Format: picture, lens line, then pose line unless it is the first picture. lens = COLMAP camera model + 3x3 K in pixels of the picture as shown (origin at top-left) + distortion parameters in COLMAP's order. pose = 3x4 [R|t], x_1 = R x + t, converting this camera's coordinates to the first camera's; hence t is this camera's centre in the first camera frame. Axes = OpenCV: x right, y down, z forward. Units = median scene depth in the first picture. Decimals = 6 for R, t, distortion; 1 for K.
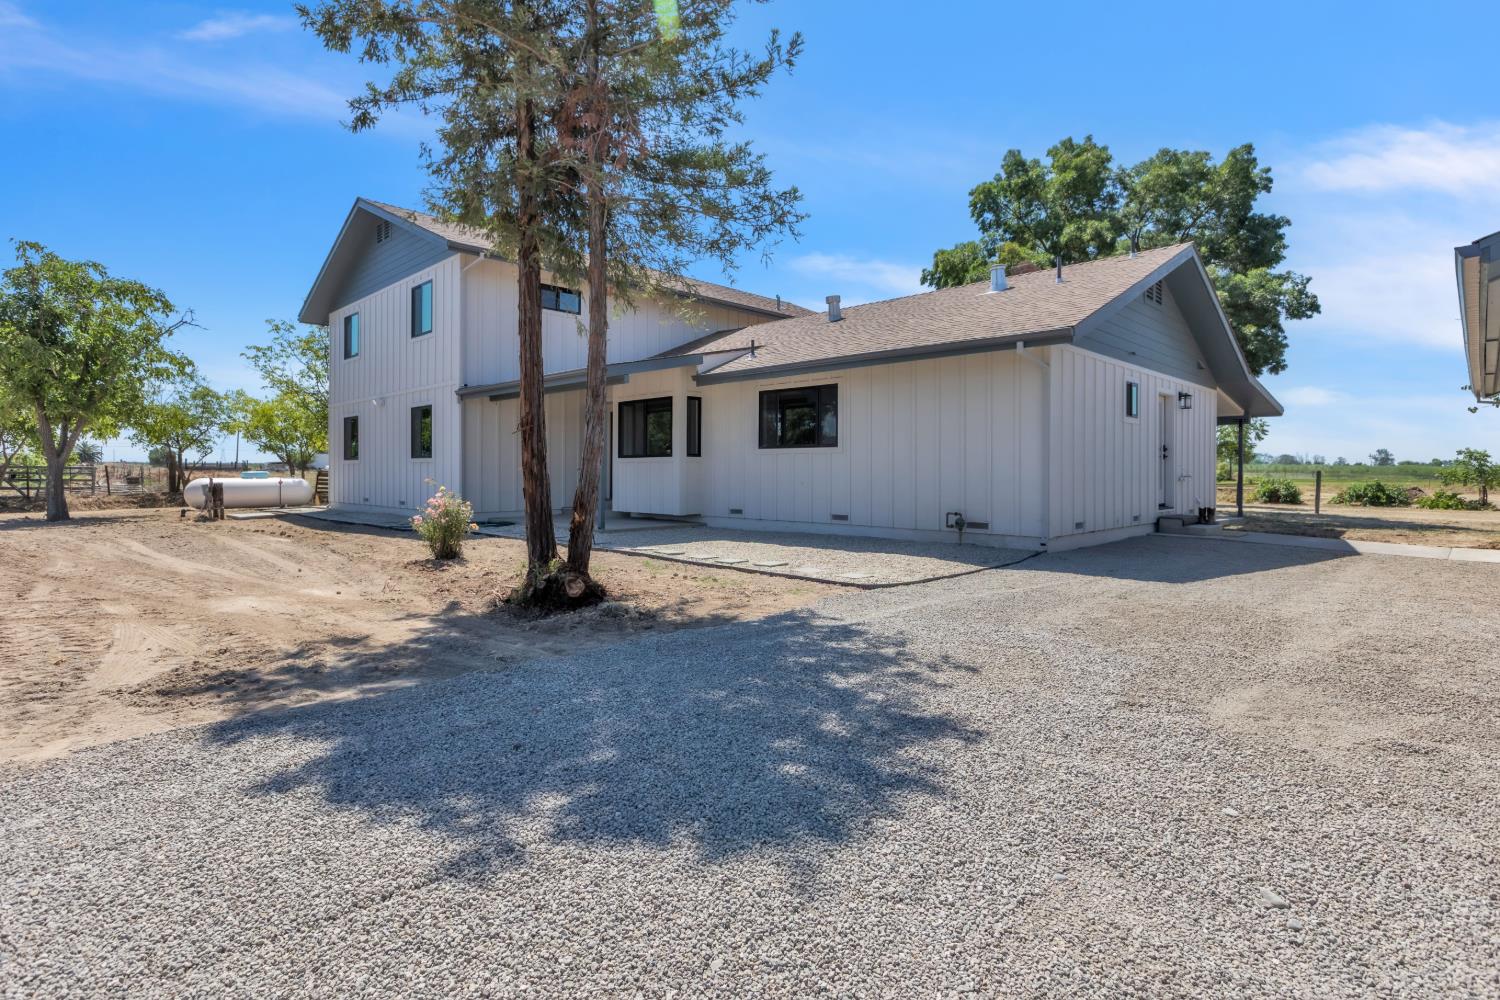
lens RADIAL K [[743.8, 0, 766.7], [0, 743.8, 474.3], [0, 0, 1]] dist [0.001127, -0.000058]
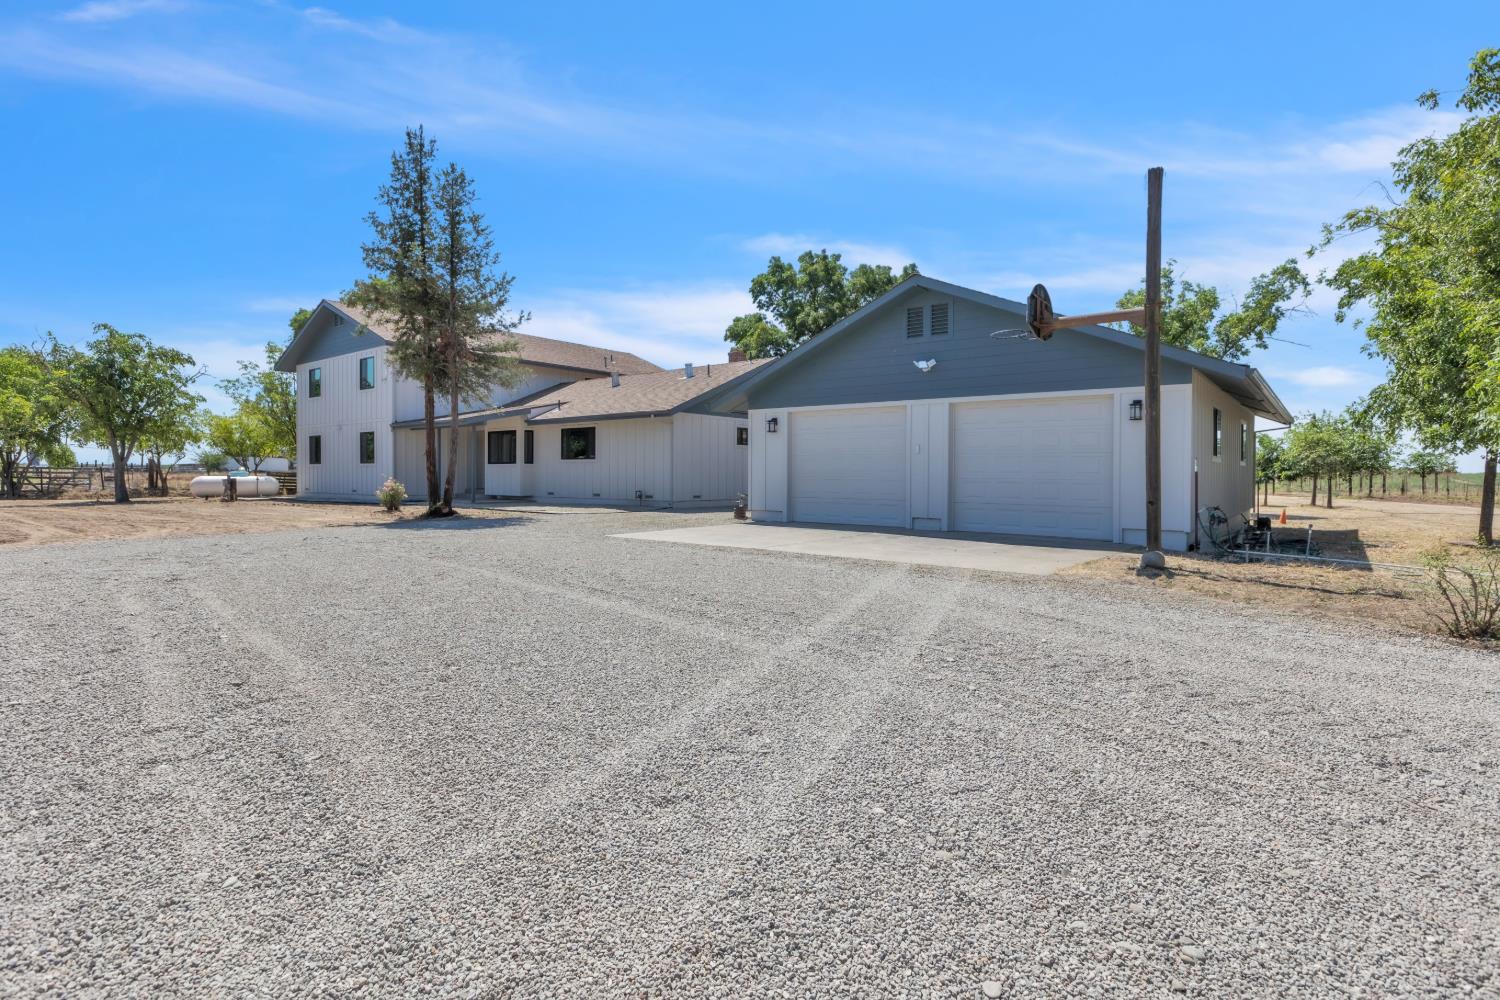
lens RADIAL K [[685.1, 0, 742.5], [0, 685.1, 482.0], [0, 0, 1]] dist [0.000687, -0.000517]
pose [[0.994872, 0.000167, 0.101141, 0.189582], [-0.001062, 0.999961, 0.008792, 0.005040], [-0.101135, -0.008854, 0.994833, -0.536605]]
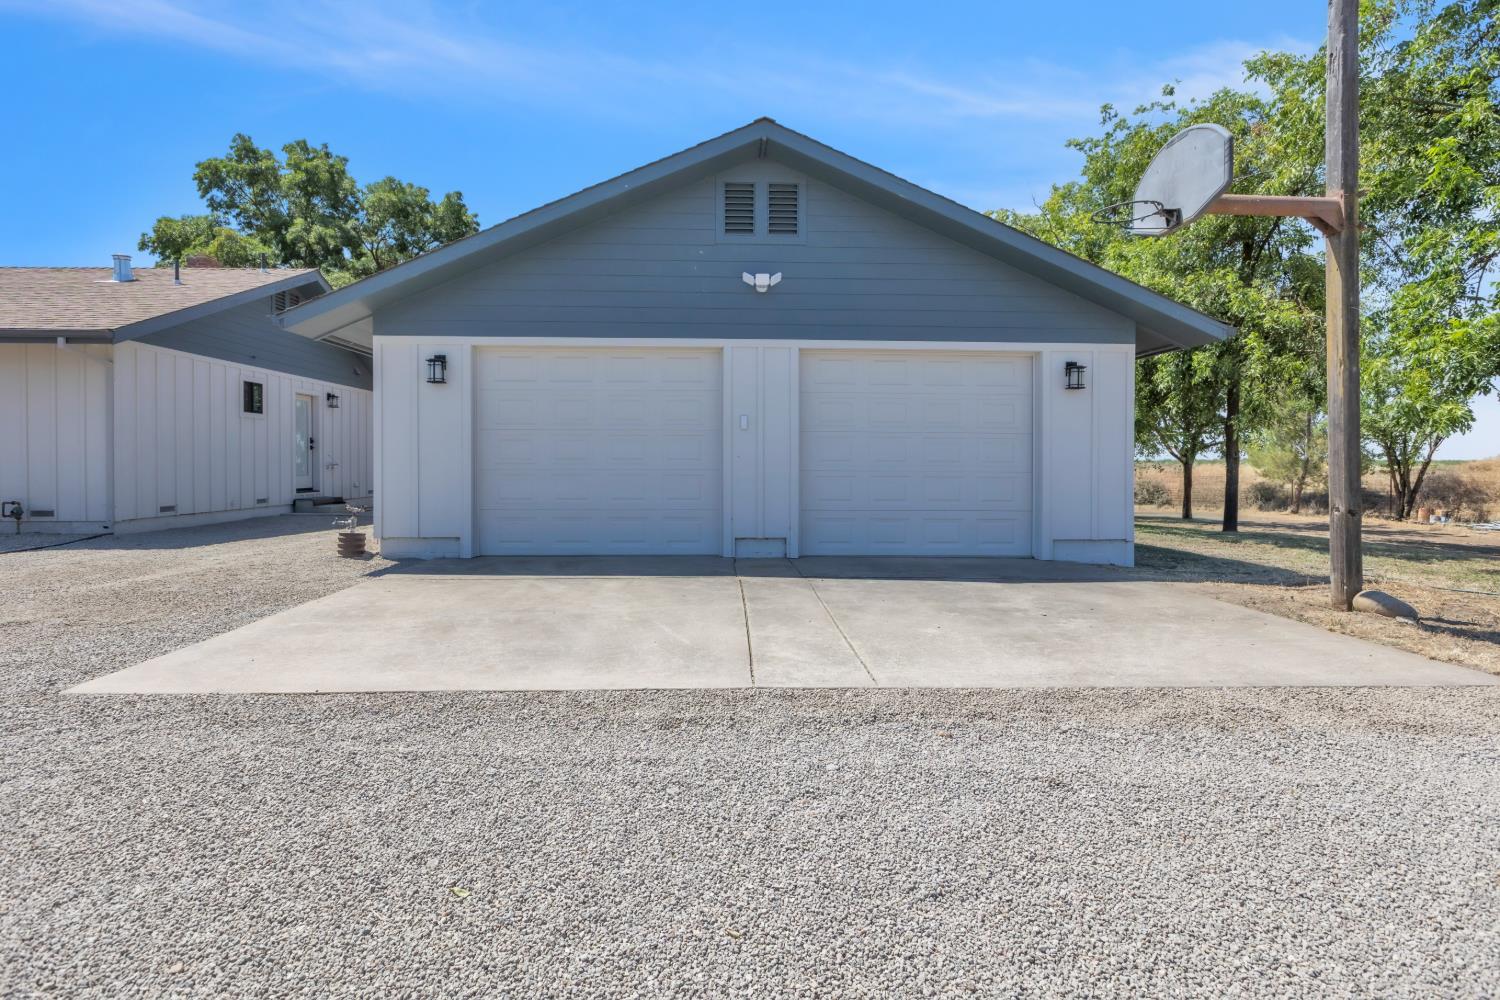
lens RADIAL K [[729.3, 0, 721.3], [0, 729.3, 465.7], [0, 0, 1]] dist [-0.000586, -0.000176]
pose [[0.697893, -0.005800, 0.716179, 0.118201], [0.004210, 0.999983, 0.003996, 0.002178], [-0.716190, 0.000227, 0.697906, -0.186822]]
